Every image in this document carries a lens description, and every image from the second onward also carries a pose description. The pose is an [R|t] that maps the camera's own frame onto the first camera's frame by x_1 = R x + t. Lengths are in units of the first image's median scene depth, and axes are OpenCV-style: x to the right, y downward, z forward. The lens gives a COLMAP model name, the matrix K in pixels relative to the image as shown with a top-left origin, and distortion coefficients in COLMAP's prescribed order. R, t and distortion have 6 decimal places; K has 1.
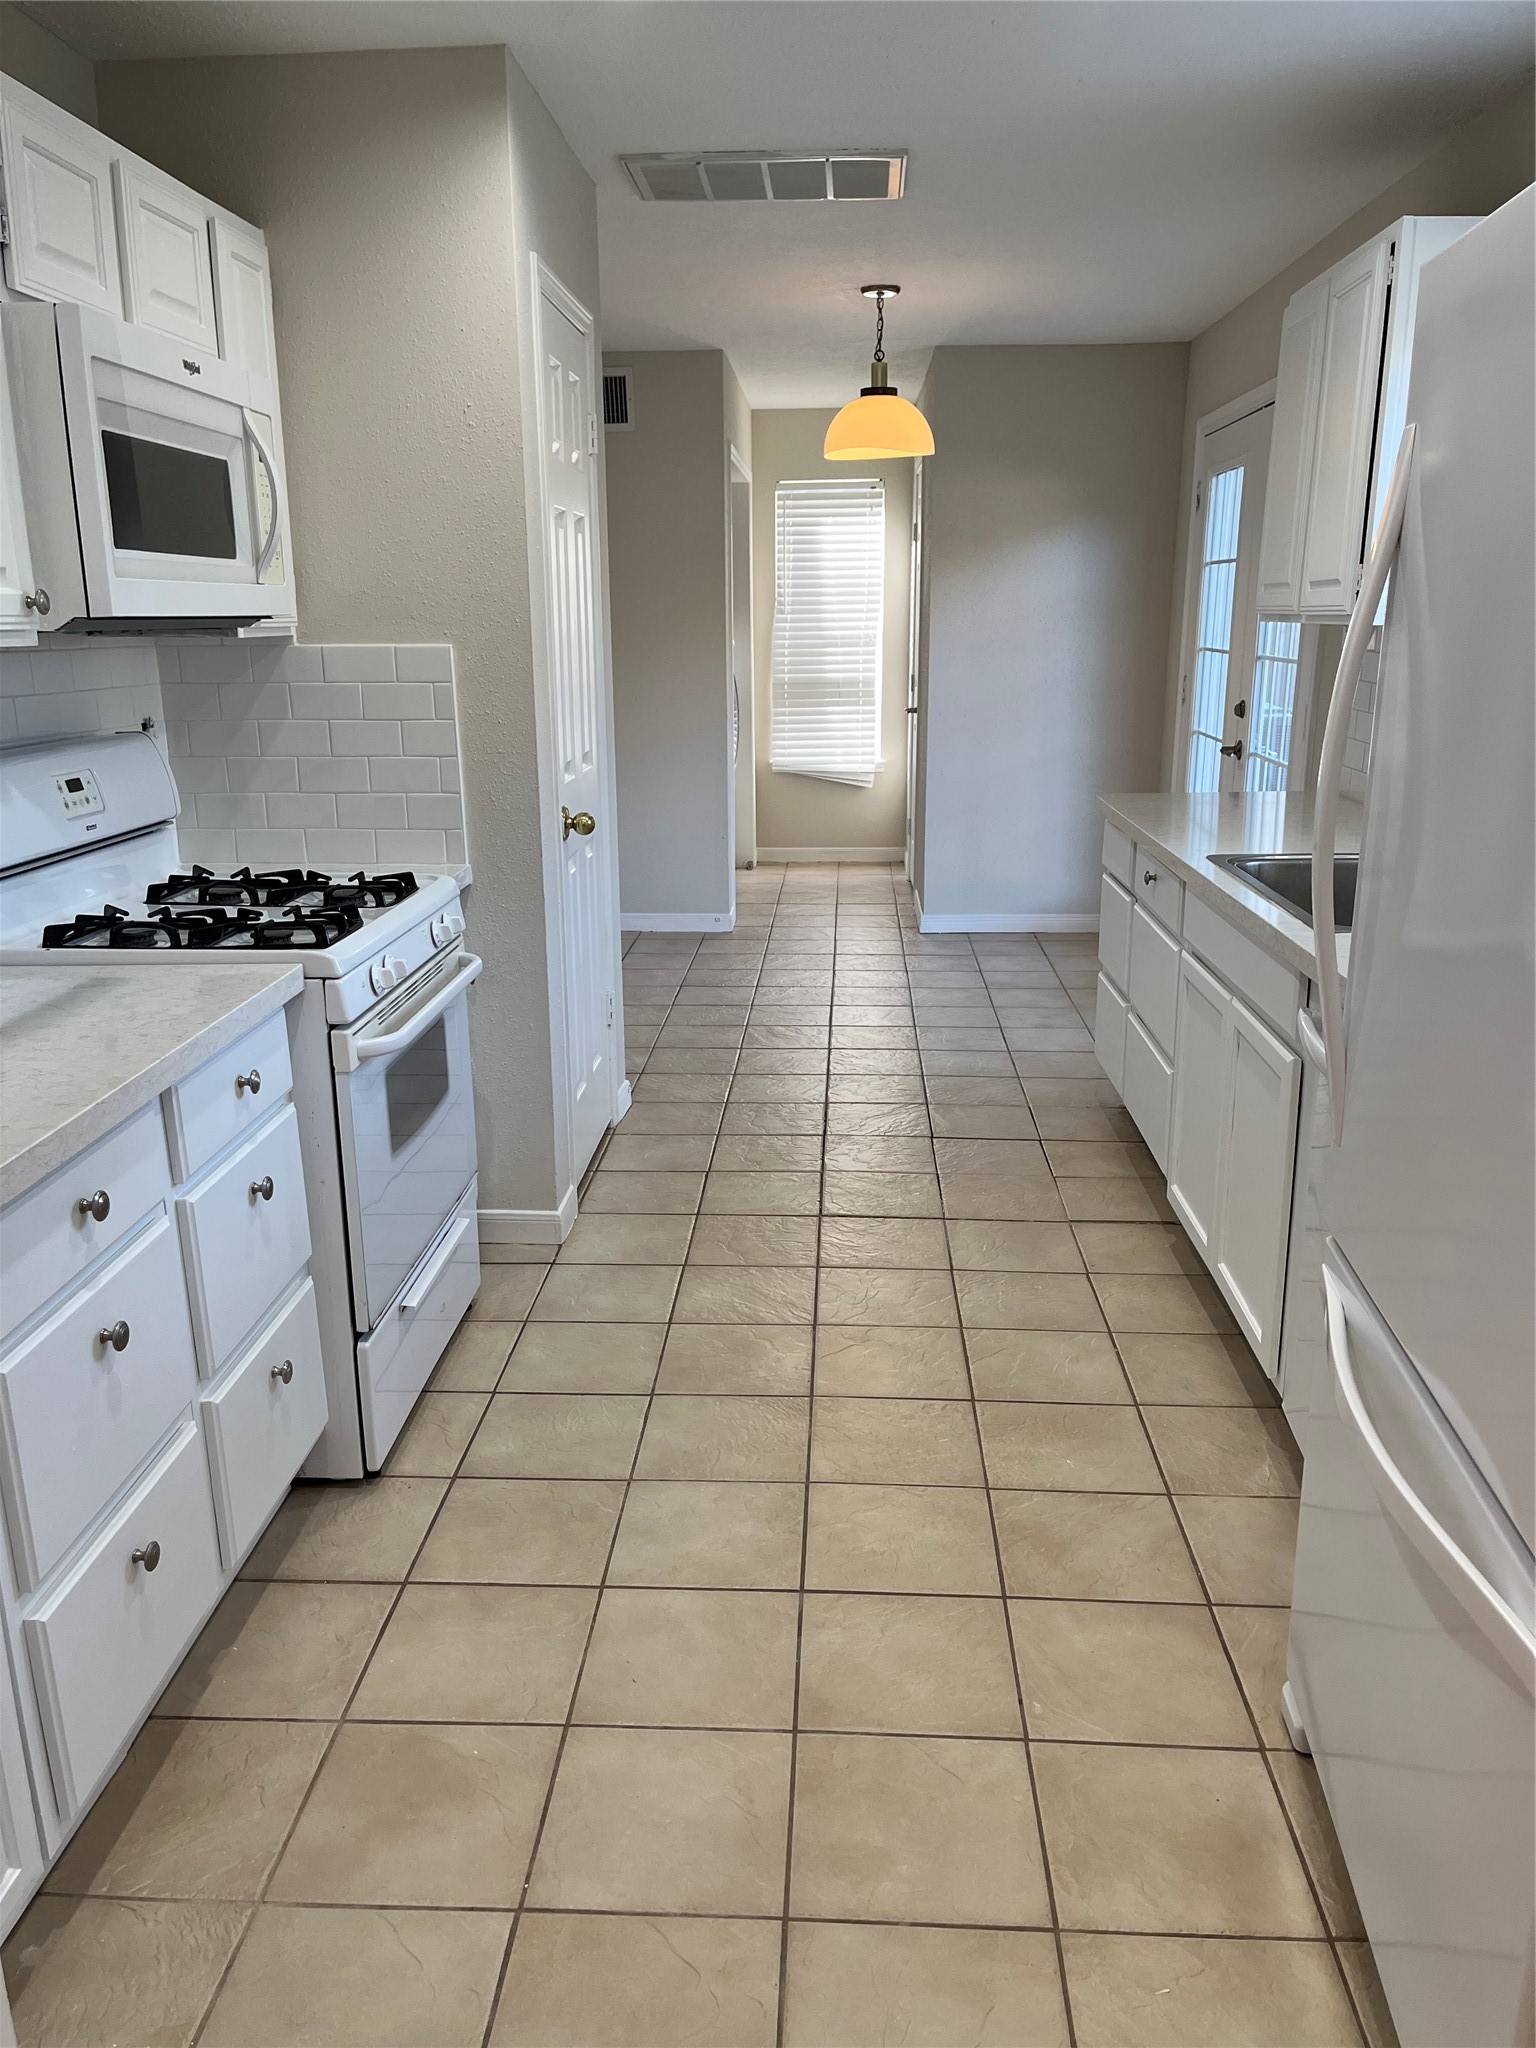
lens RADIAL K [[1565.2, 0, 771.8], [0, 1565.2, 1019.1], [0, 0, 1]] dist [0.051819, -0.060366]
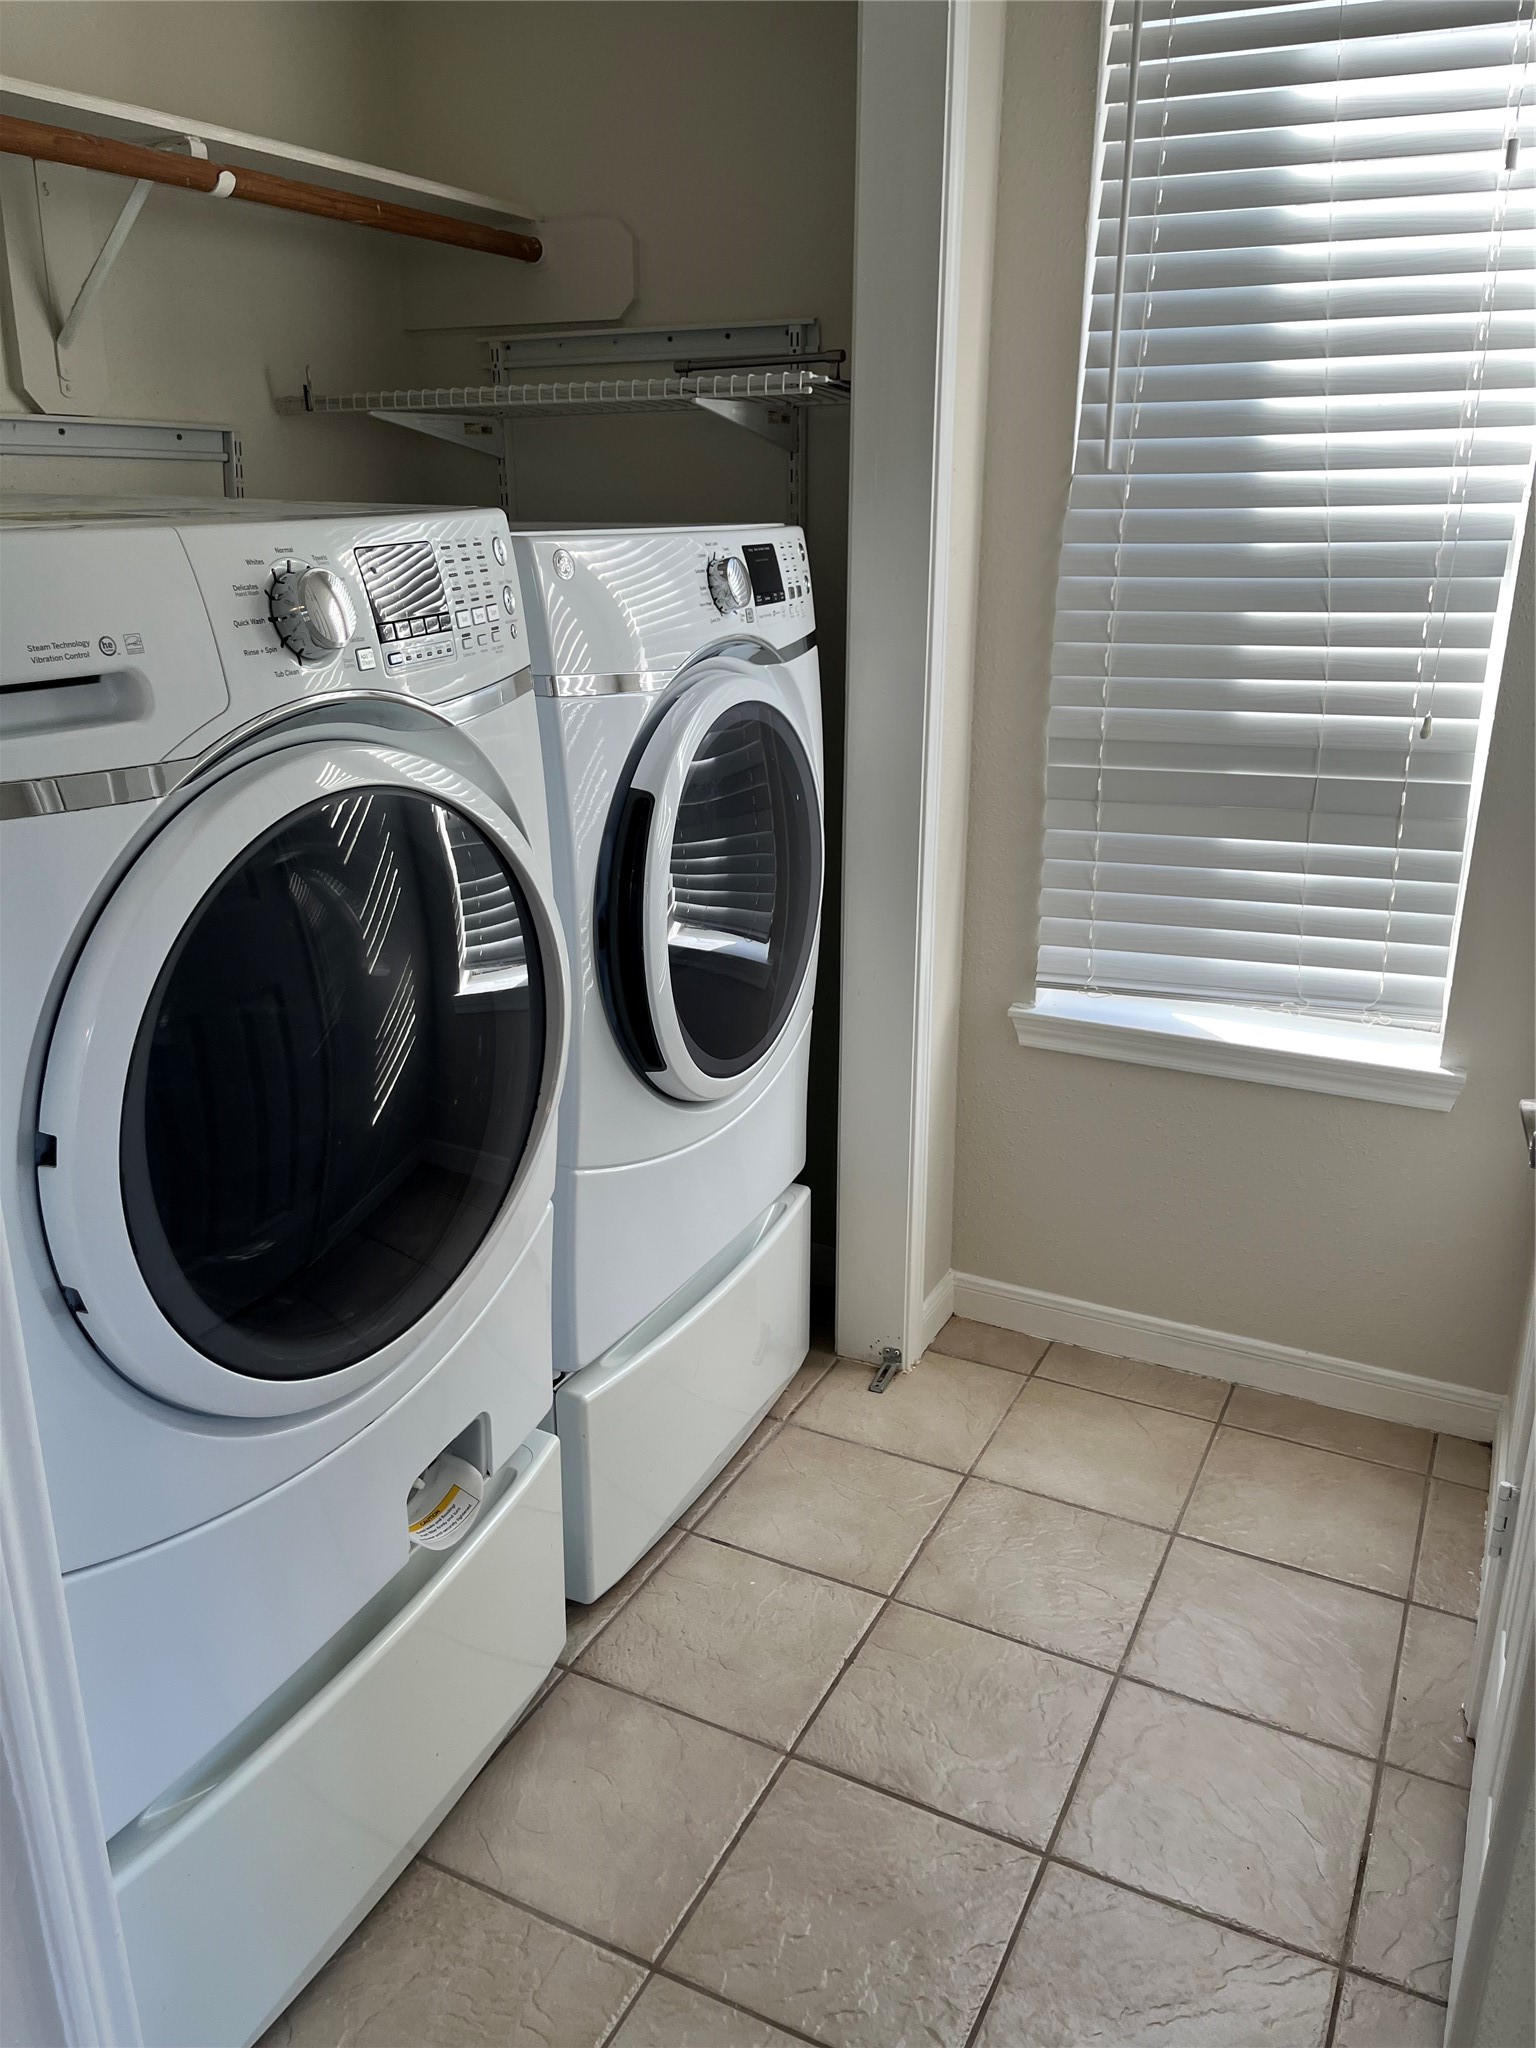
lens RADIAL K [[1565.2, 0, 757.3], [0, 1565.2, 1035.7], [0, 0, 1]] dist [0.051819, -0.060366]
pose [[0.906051, 0.145811, -0.397253, 0.069914], [-0.133554, 0.989312, 0.058517, -0.171915], [0.401540, 0.000036, 0.915842, 0.731752]]
